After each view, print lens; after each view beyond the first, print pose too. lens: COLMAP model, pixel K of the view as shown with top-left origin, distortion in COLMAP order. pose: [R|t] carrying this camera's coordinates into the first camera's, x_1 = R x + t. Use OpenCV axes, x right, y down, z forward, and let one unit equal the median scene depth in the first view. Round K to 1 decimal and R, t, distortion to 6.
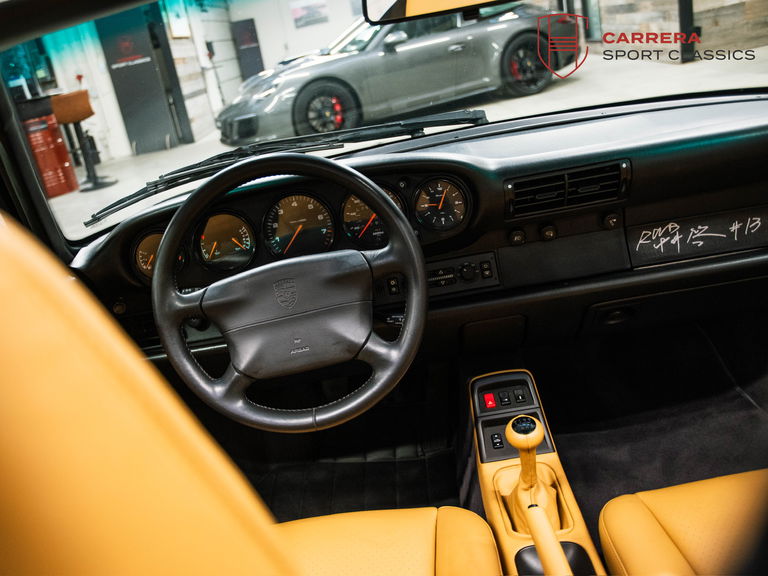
lens RADIAL K [[699.3, 0, 347.1], [0, 699.3, 288.8], [0, 0, 1]] dist [-0.016223, 0.001414]
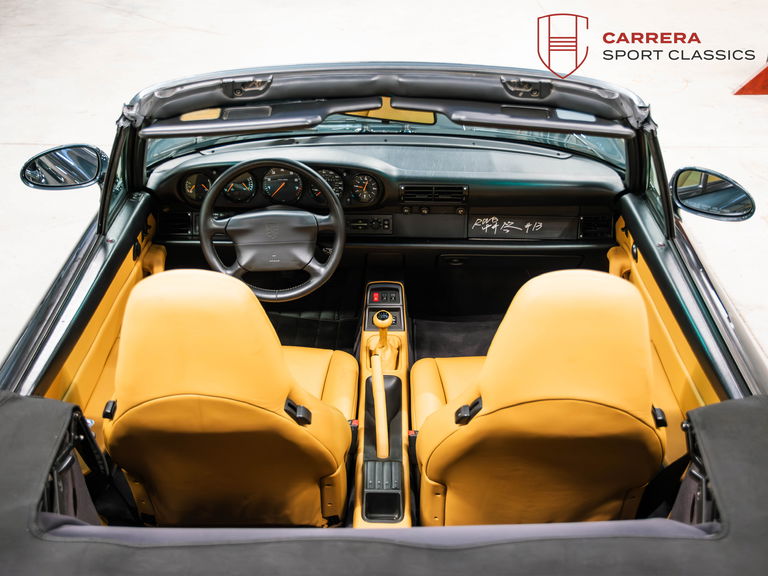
lens RADIAL K [[806.8, 0, 384.0], [0, 806.8, 288.0], [0, 0, 1]] dist [-0.003376, -0.000678]
pose [[0.979869, 0.158208, 0.121769, -0.026534], [-0.180586, 0.962442, 0.202716, -0.298129], [-0.085124, -0.220625, 0.971637, -1.038207]]
